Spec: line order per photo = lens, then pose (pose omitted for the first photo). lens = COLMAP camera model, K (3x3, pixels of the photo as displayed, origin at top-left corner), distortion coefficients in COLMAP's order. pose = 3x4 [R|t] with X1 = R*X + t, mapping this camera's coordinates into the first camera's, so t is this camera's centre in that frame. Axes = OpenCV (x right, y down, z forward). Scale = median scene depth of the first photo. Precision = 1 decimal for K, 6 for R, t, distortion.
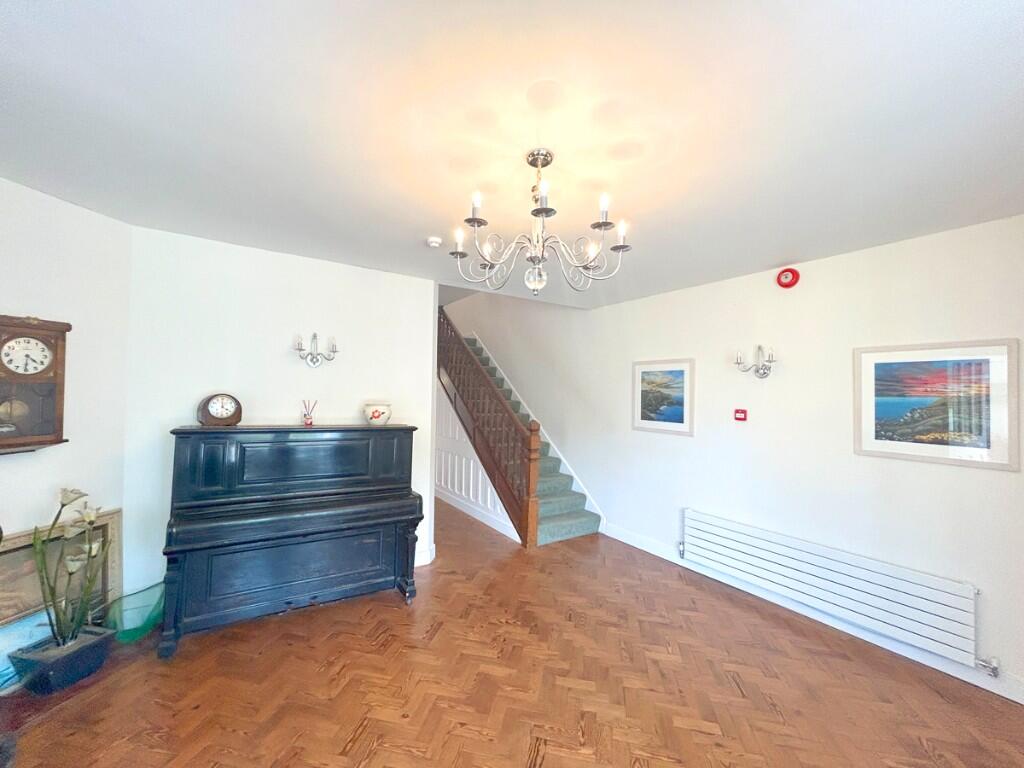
lens RADIAL K [[415.2, 0, 510.6], [0, 415.2, 383.9], [0, 0, 1]] dist [0.001984, 0.000040]
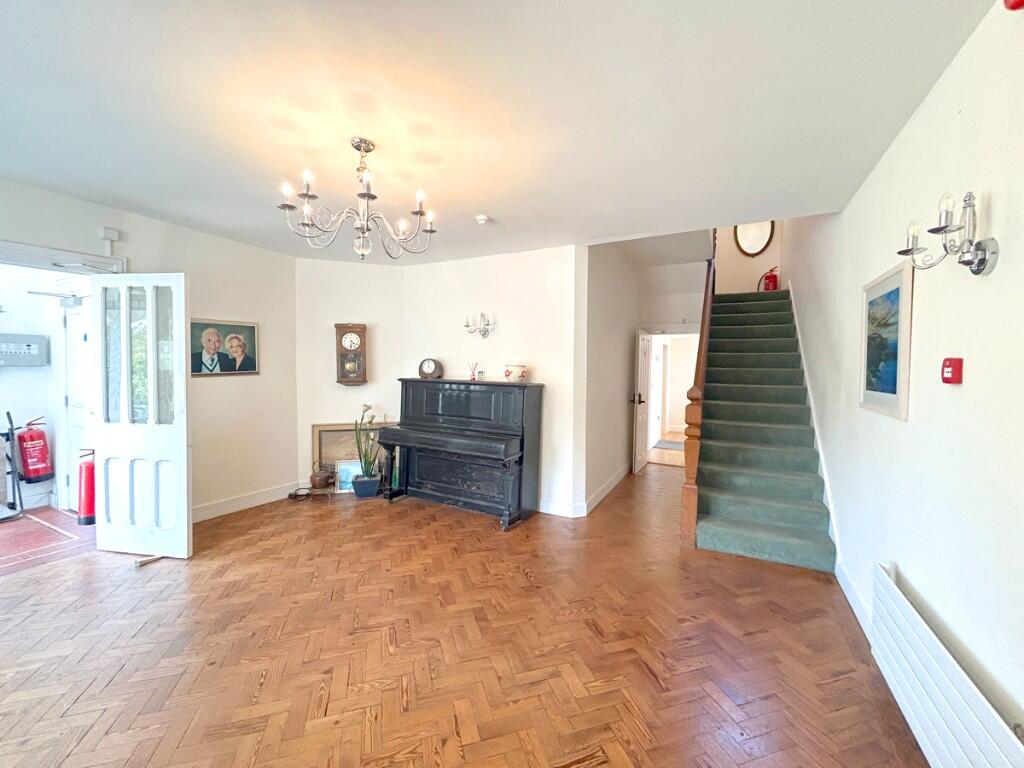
lens RADIAL K [[415.2, 0, 510.2], [0, 415.2, 383.5], [0, 0, 1]] dist [0.001984, 0.000040]
pose [[0.489575, 0.015108, -0.871830, 0.840850], [0.019852, 0.999398, 0.028467, 0.078536], [0.871735, -0.031244, 0.488981, 0.474297]]
